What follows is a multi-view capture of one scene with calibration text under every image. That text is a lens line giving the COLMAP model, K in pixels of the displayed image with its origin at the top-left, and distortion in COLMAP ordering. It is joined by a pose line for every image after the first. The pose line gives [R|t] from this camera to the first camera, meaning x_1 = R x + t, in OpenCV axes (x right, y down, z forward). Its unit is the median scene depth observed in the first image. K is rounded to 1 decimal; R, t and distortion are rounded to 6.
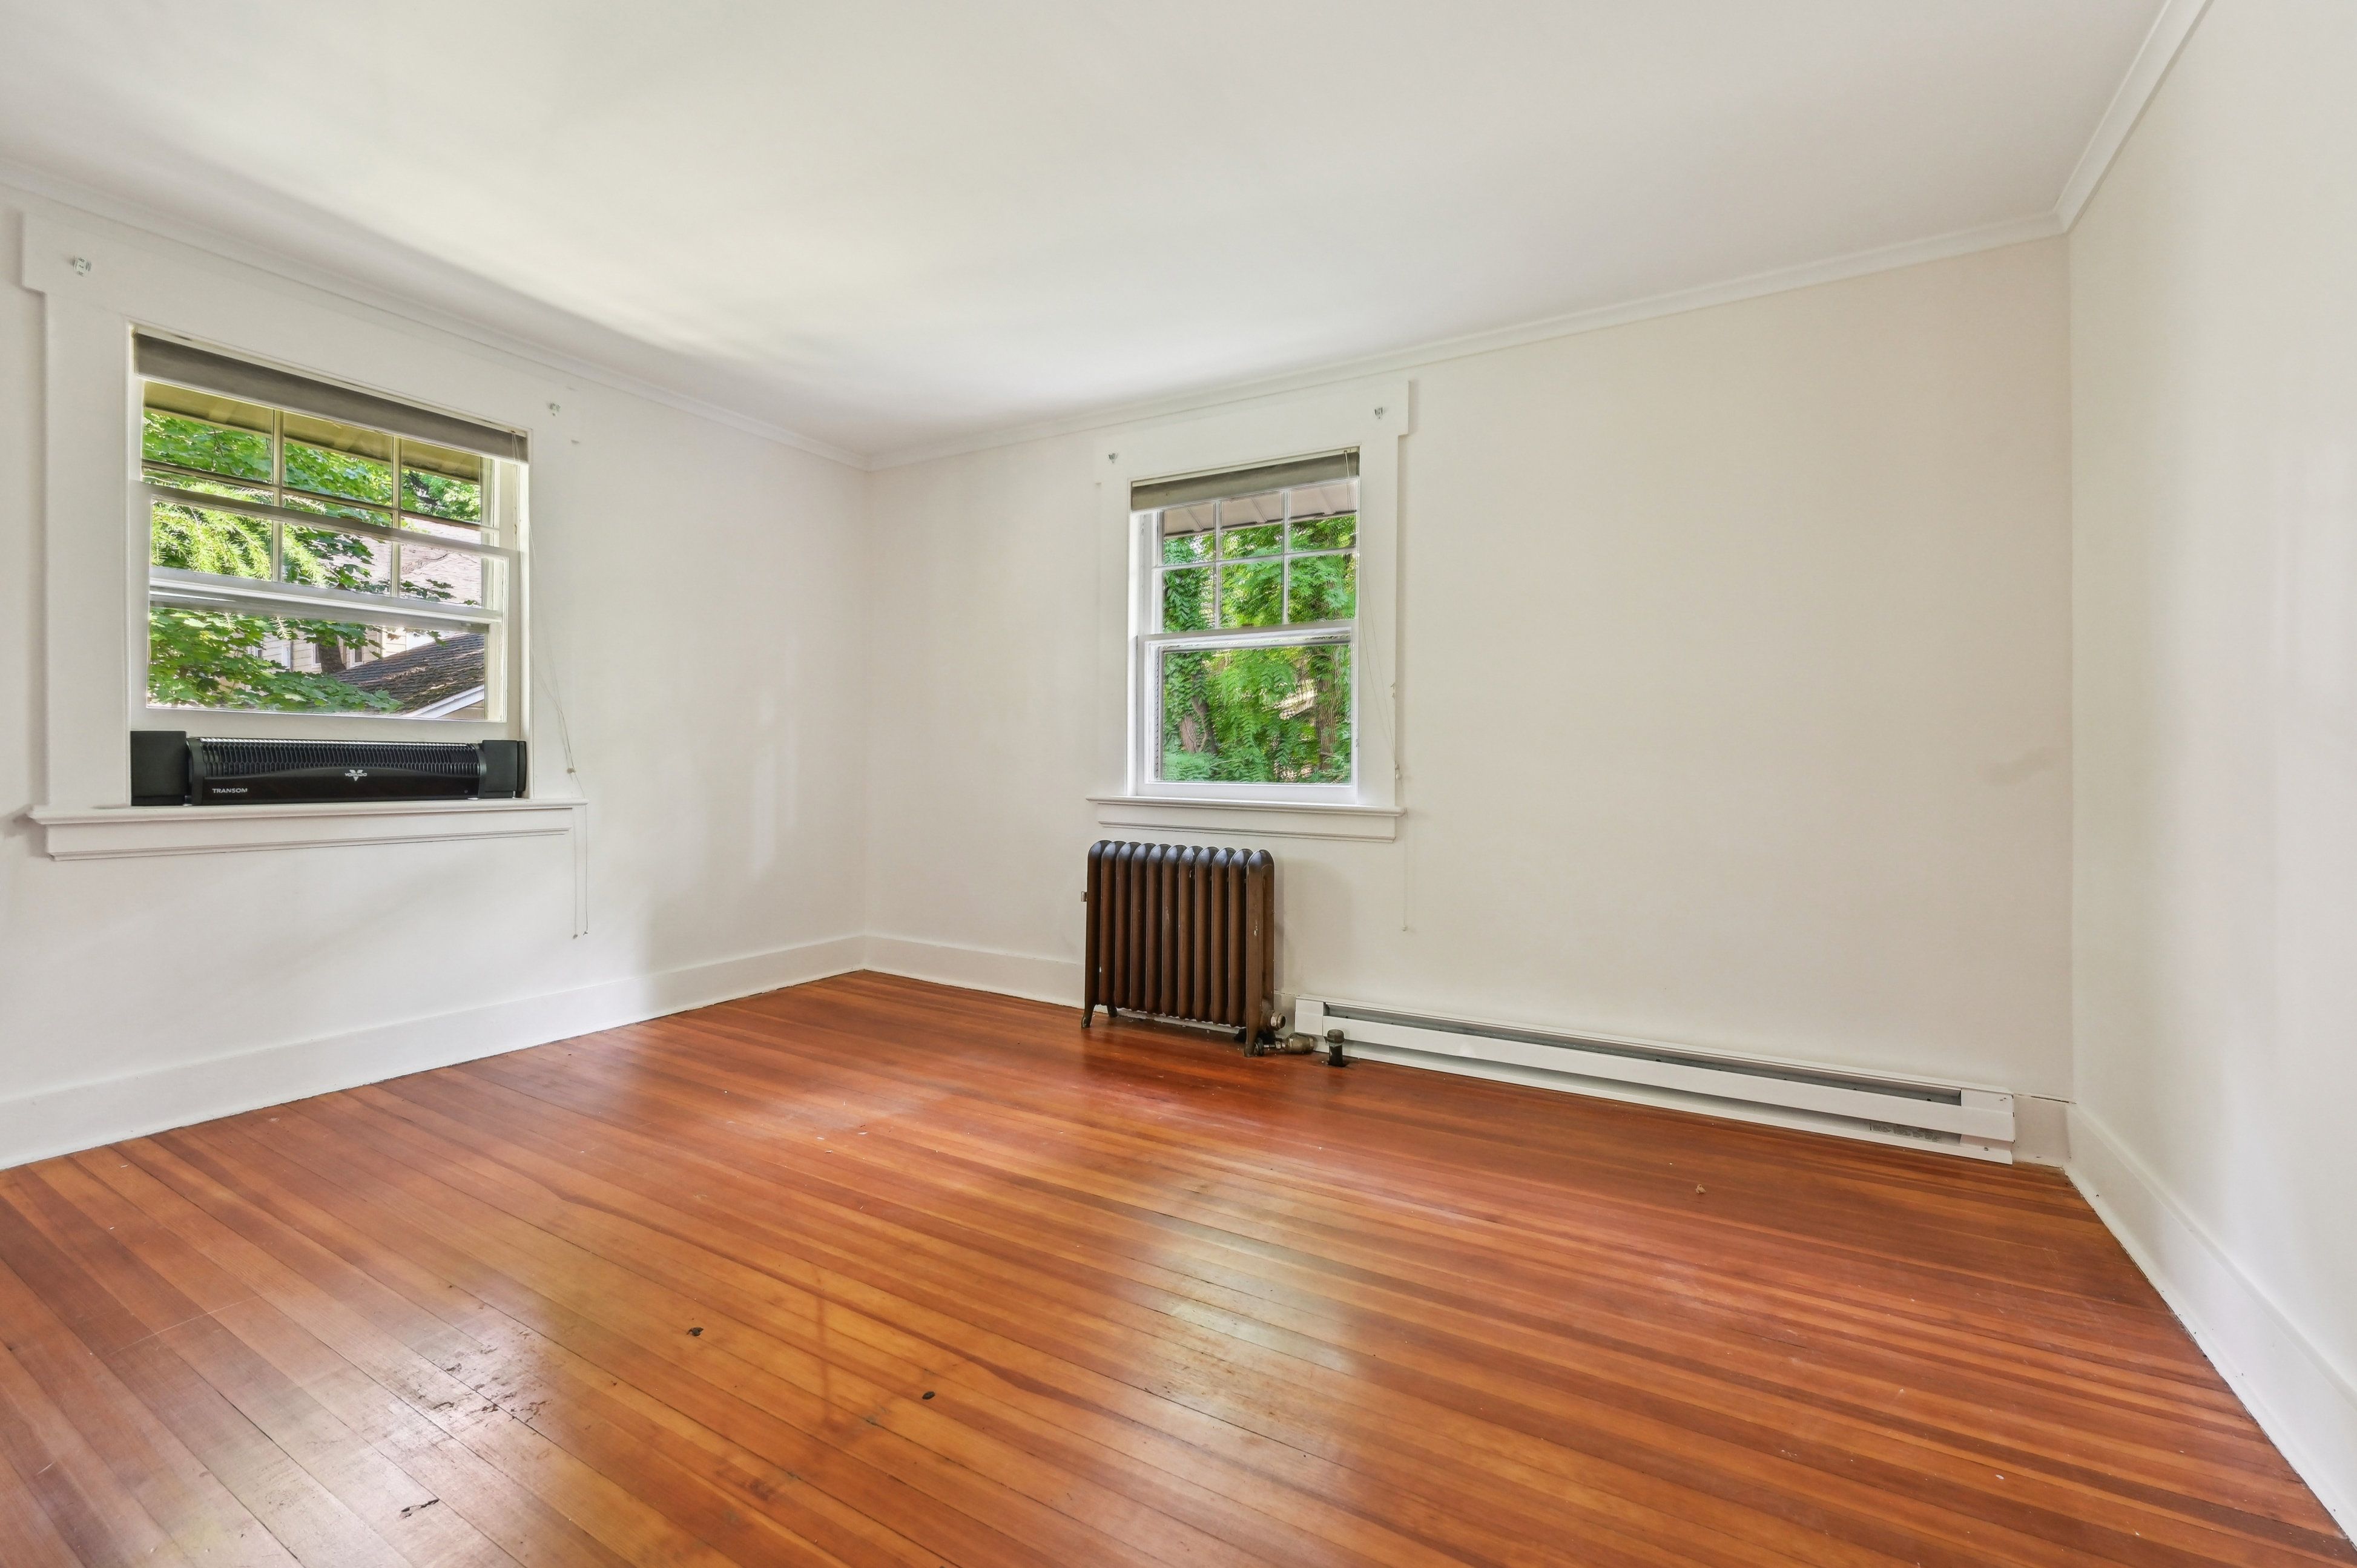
lens RADIAL K [[966.6, 0, 1176.9], [0, 966.6, 757.3], [0, 0, 1]] dist [-0.000444, -0.000127]
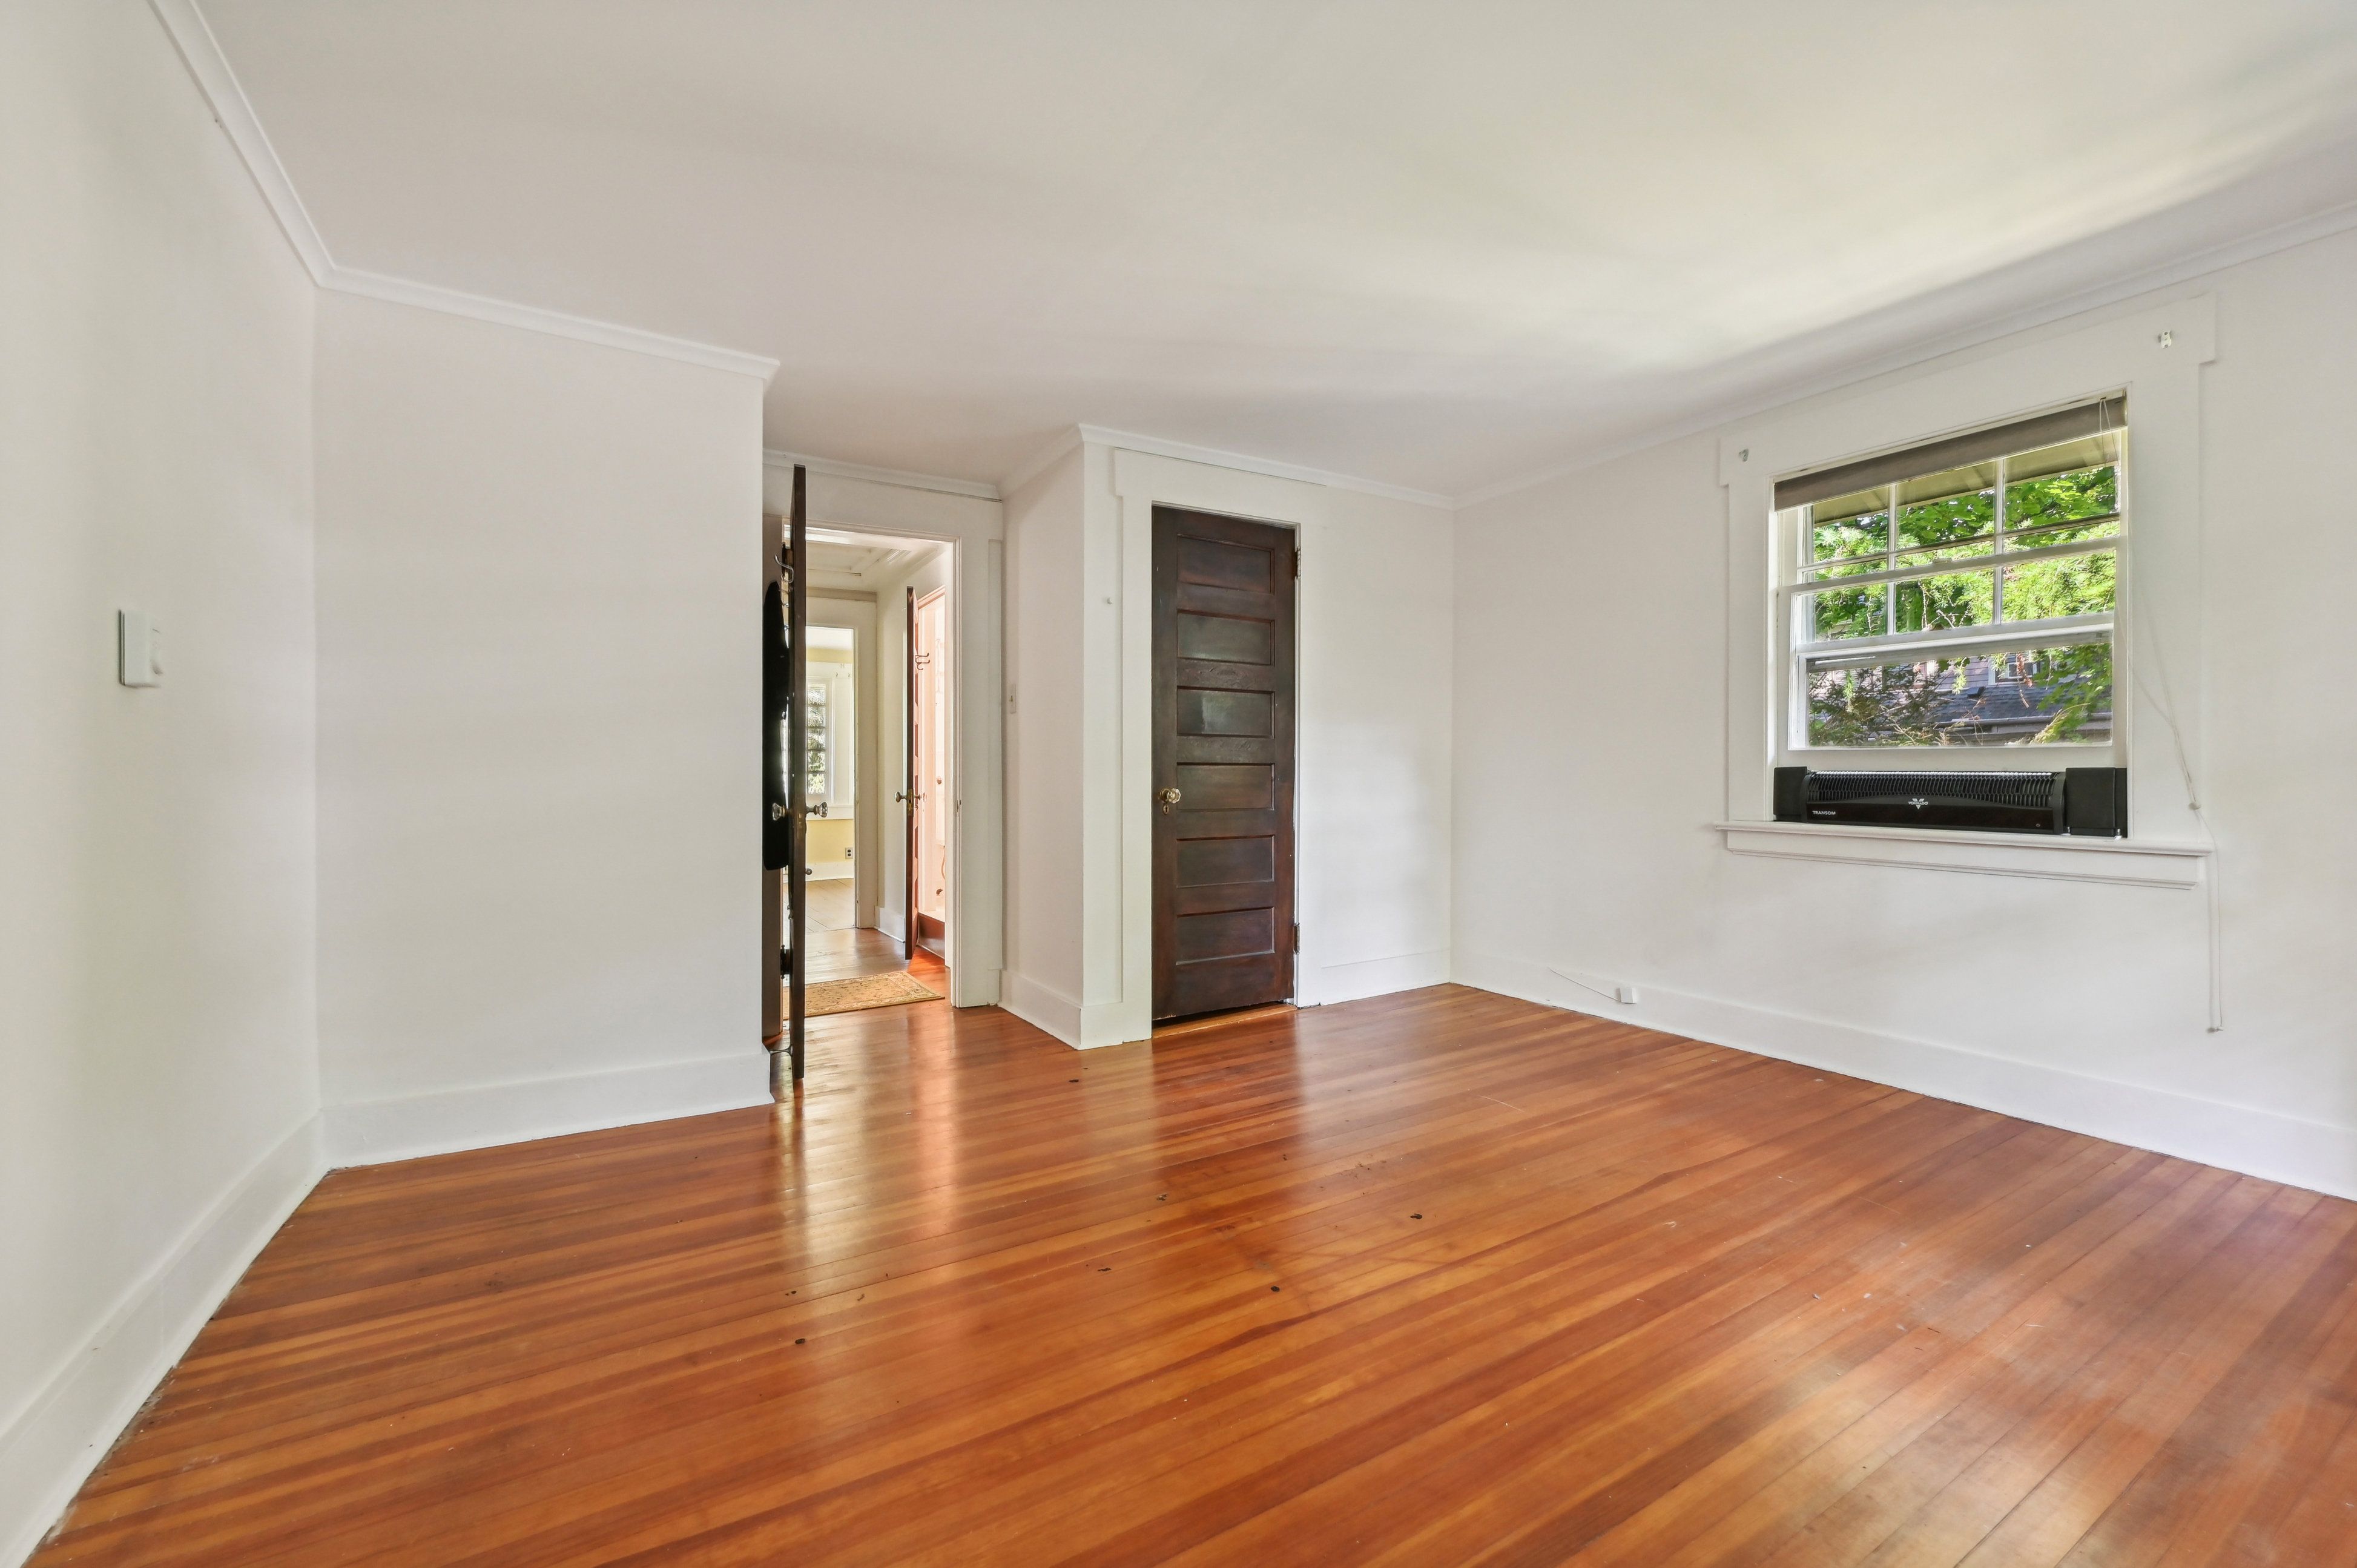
lens RADIAL K [[972.3, 0, 1178.5], [0, 972.3, 784.0], [0, 0, 1]] dist [0.001663, 0.000340]
pose [[-0.481456, 0.007309, -0.876440, 0.583717], [0.001789, 0.999971, 0.007356, -0.015195], [0.876468, 0.001974, -0.481455, 0.935002]]
